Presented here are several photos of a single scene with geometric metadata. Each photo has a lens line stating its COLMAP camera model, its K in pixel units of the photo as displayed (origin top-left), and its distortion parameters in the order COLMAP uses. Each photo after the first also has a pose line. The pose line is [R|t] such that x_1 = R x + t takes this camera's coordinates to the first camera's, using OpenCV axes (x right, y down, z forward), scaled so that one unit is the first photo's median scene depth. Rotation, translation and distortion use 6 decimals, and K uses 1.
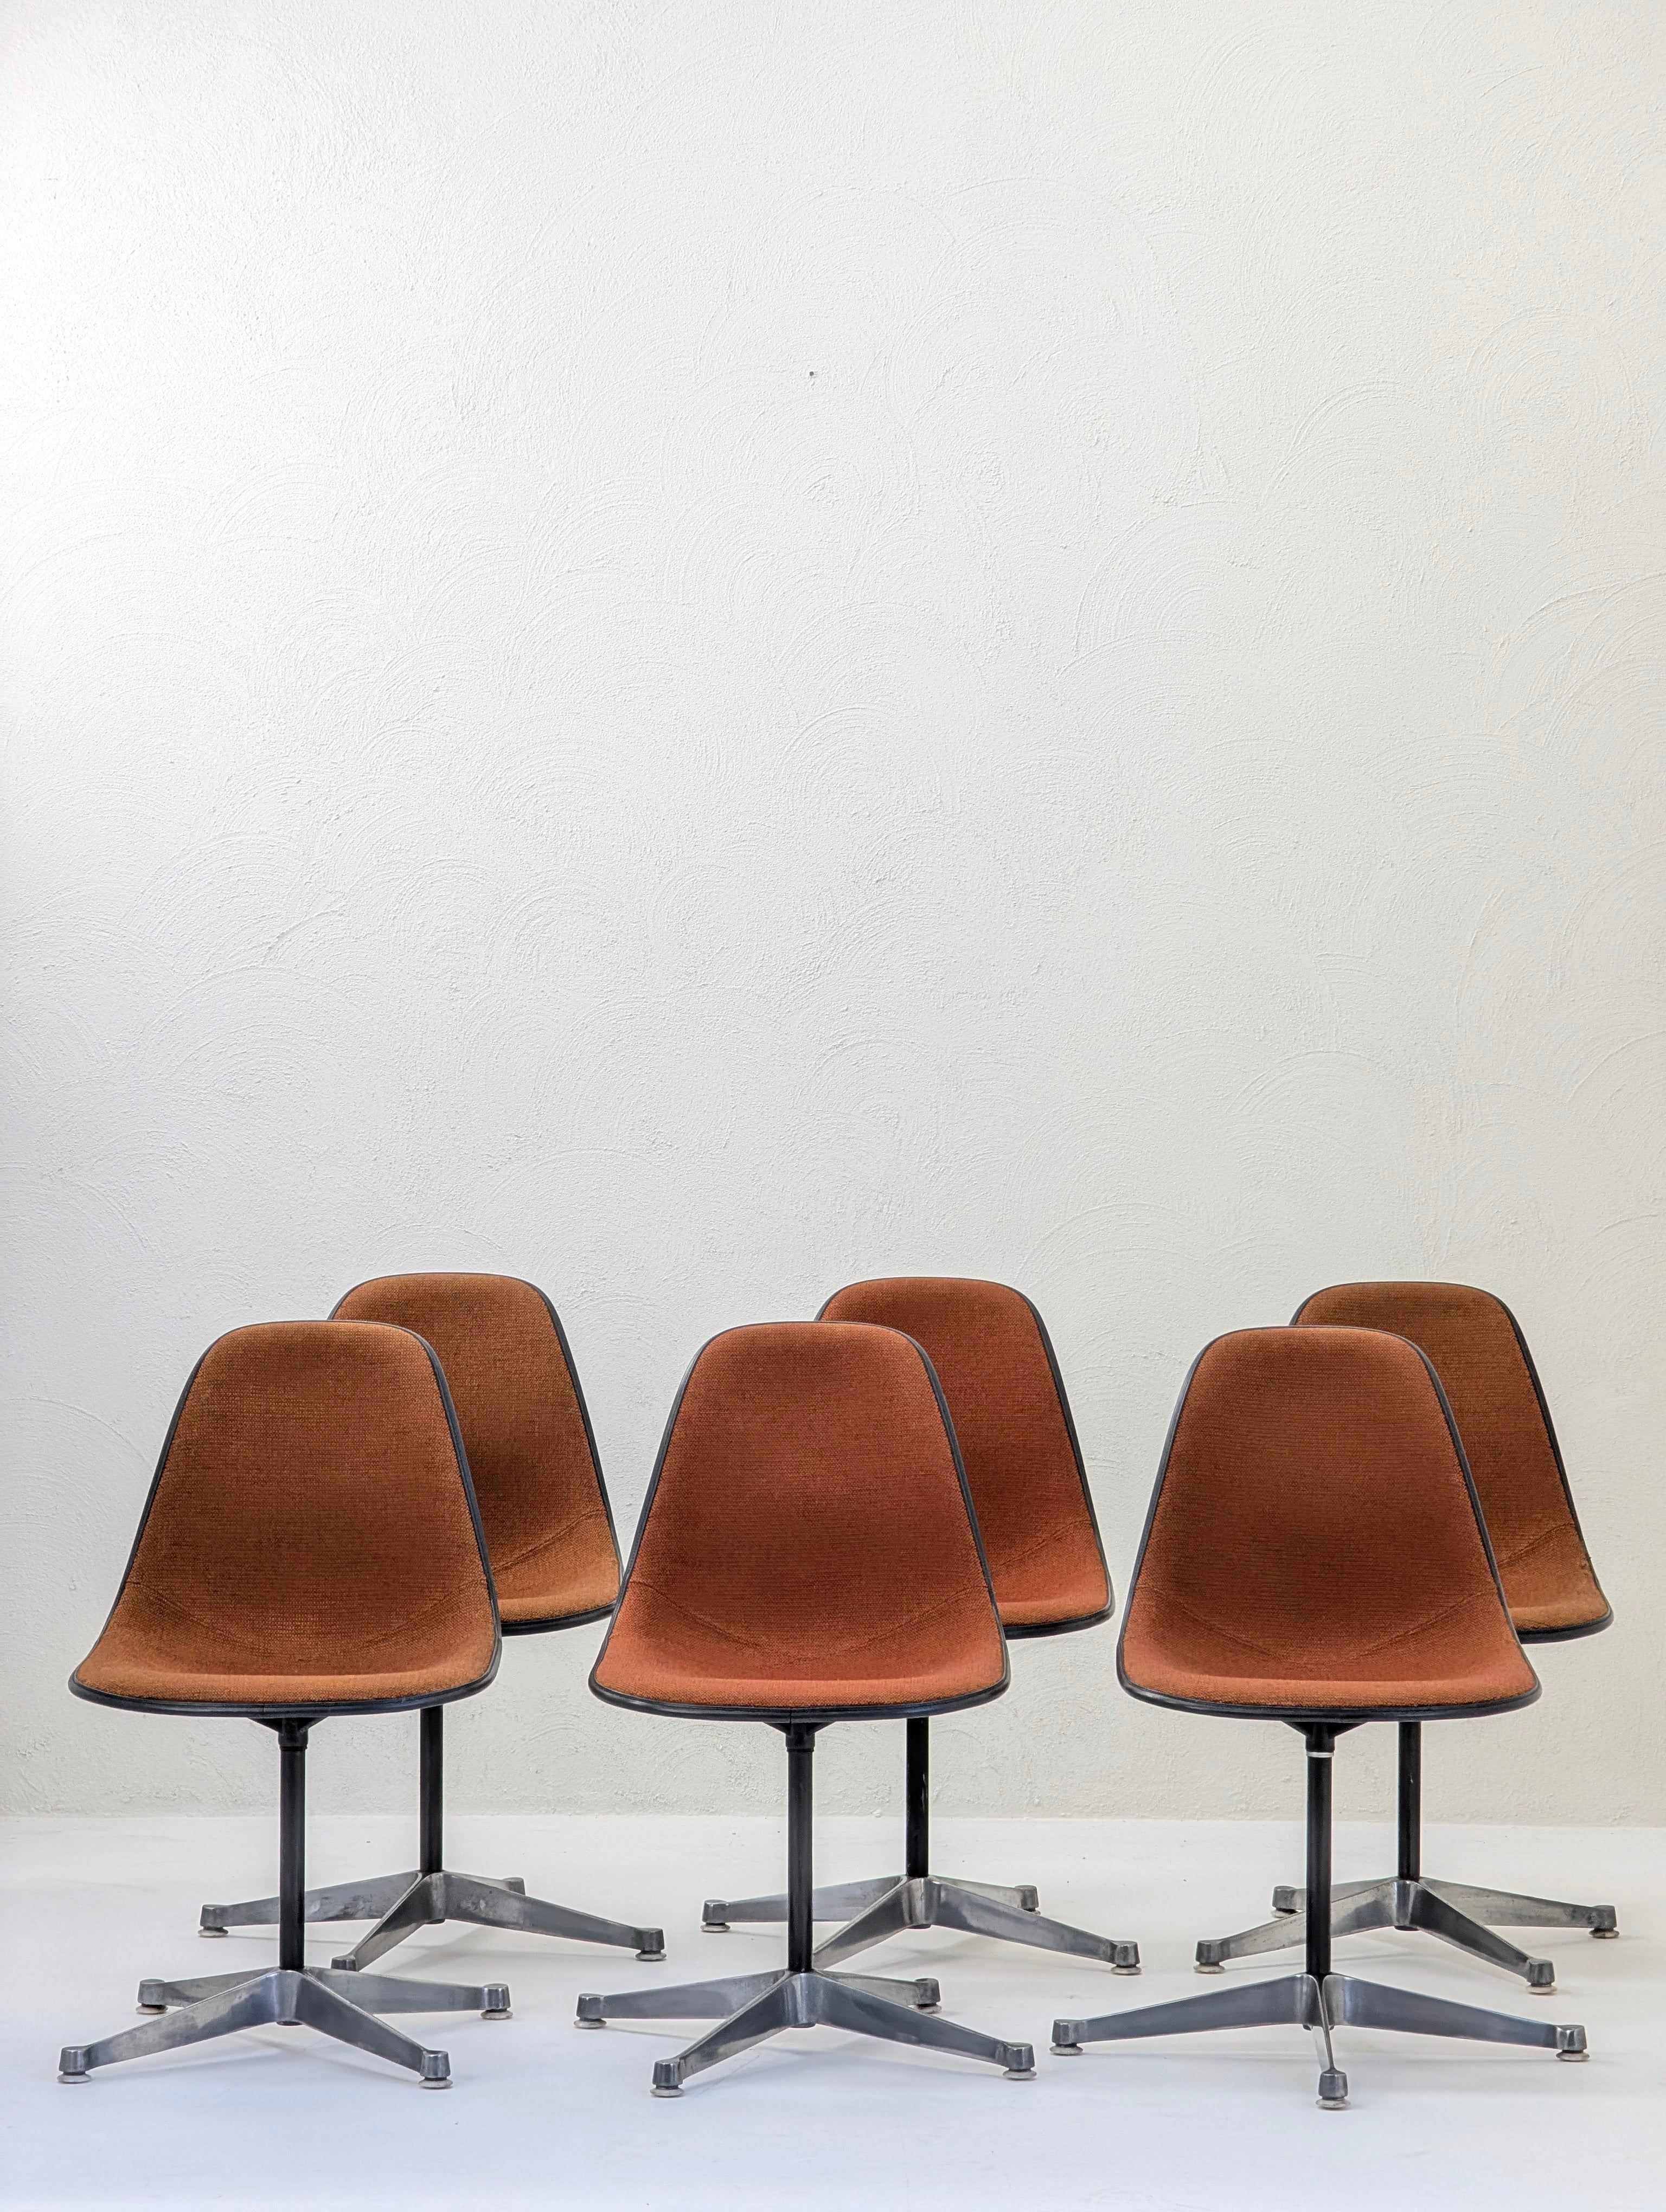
lens RADIAL K [[7296.4, 0, 795.1], [0, 7296.4, 1112.3], [0, 0, 1]] dist [0.461427, 0.000000]
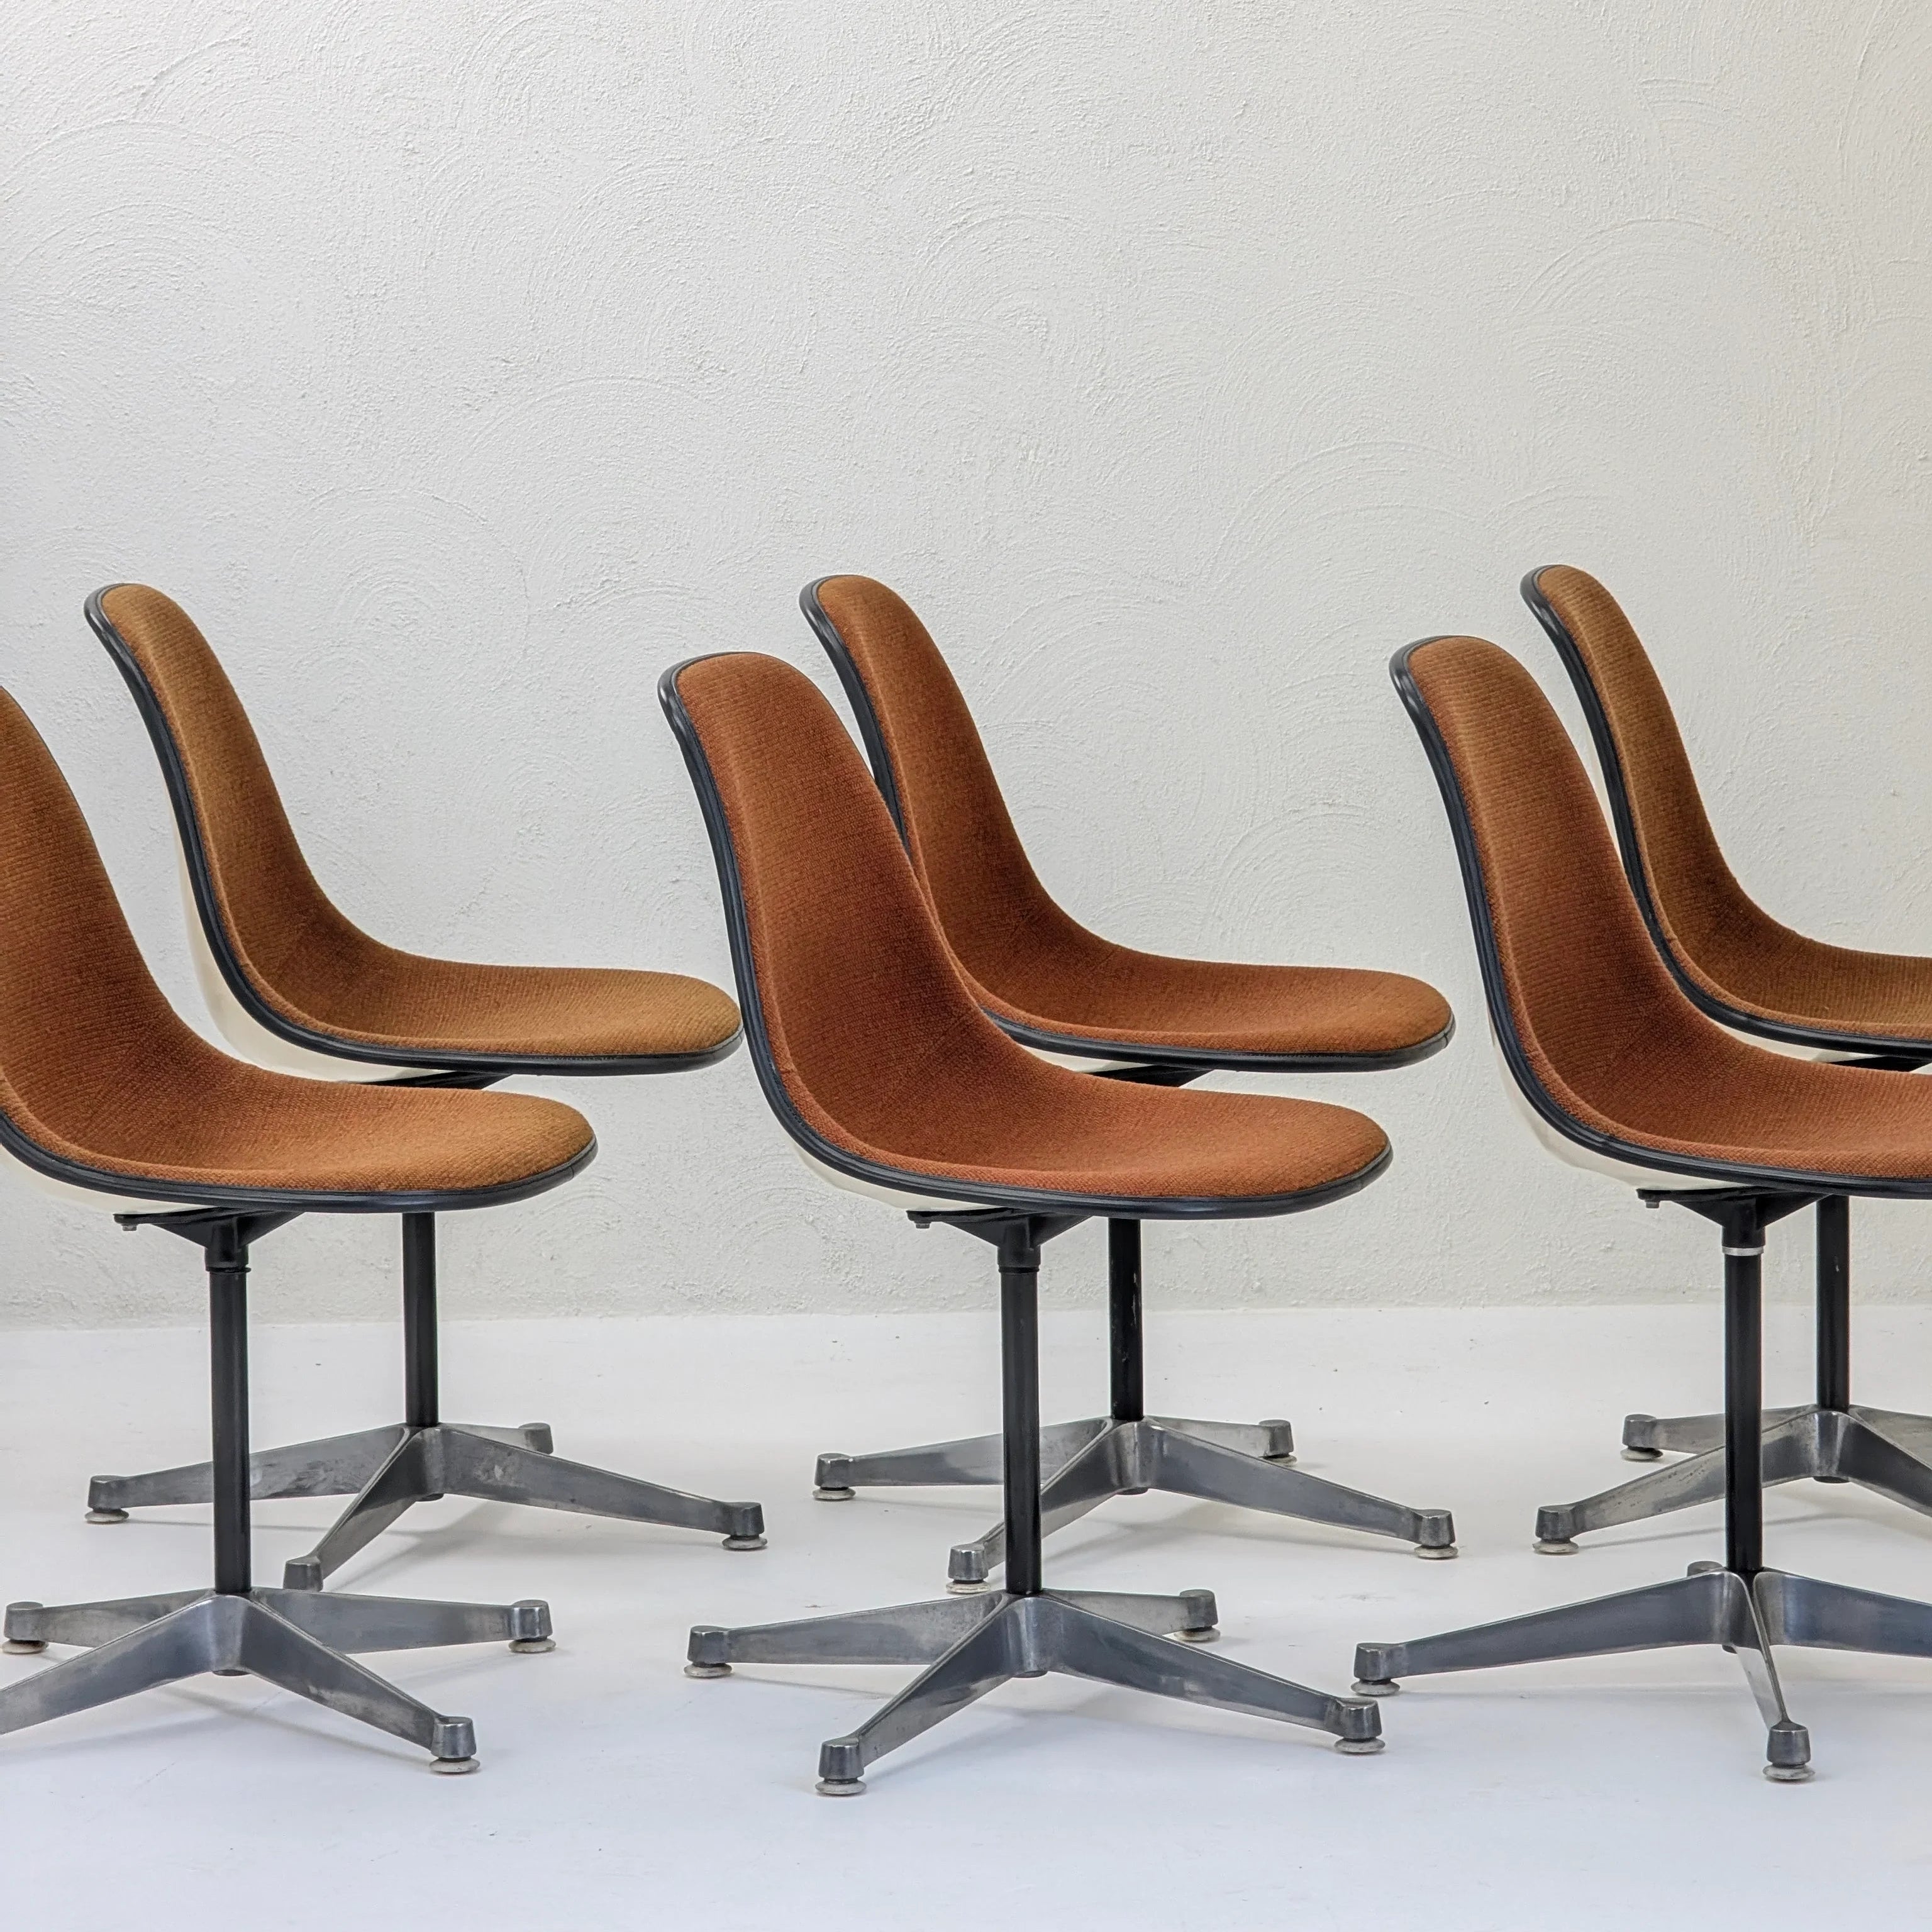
lens RADIAL K [[8760.4, 0, 988.0], [0, 8760.4, 854.6], [0, 0, 1]] dist [0.436333, 0.000000]
pose [[0.999427, -0.018252, 0.028505, -0.019185], [0.016513, 0.998055, 0.060108, 0.000764], [-0.029547, -0.059603, 0.997785, 0.176642]]
